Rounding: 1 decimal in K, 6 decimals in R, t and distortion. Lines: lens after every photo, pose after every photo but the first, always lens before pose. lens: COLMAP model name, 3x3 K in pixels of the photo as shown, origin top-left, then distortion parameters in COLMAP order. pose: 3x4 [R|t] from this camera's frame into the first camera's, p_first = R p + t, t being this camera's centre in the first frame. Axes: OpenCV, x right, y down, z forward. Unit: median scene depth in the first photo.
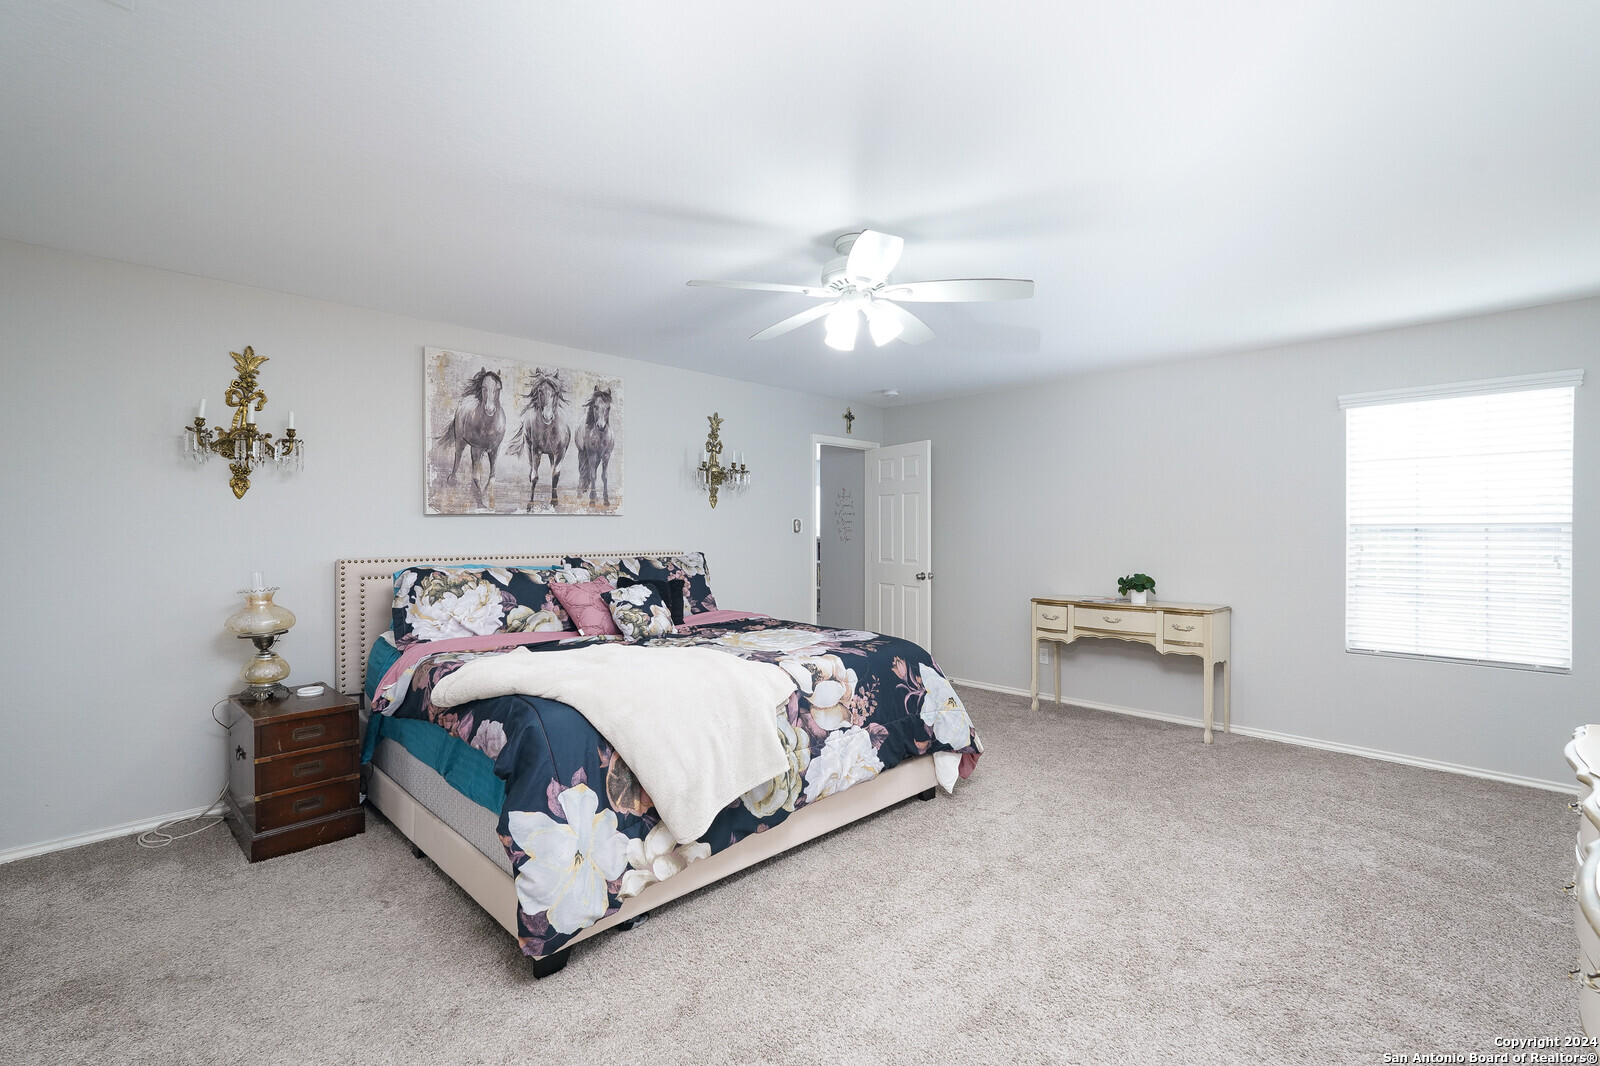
lens RADIAL K [[707.5, 0, 804.5], [0, 707.5, 539.2], [0, 0, 1]] dist [0.002509, 0.001688]
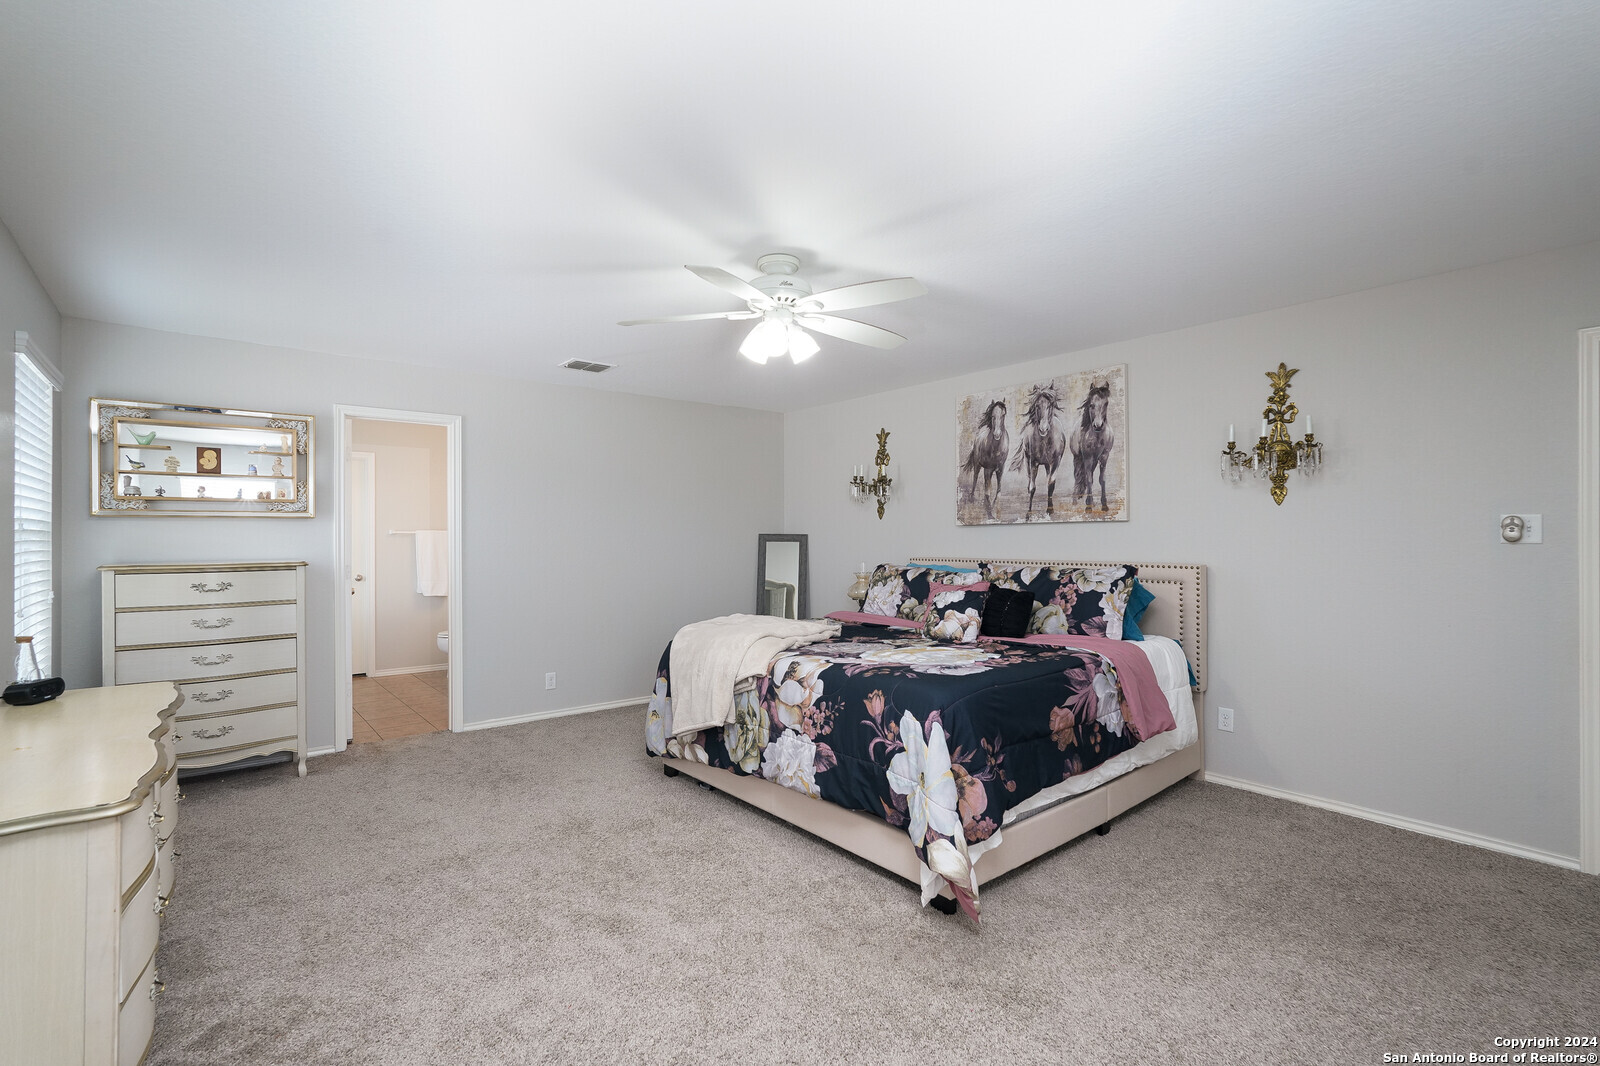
lens RADIAL K [[769.1, 0, 797.0], [0, 769.1, 530.2], [0, 0, 1]] dist [-0.001324, -0.000801]
pose [[-0.111102, -0.008219, -0.993775, 0.834223], [-0.009489, 0.999929, -0.007209, -0.012878], [0.993764, 0.008629, -0.111173, 0.798399]]
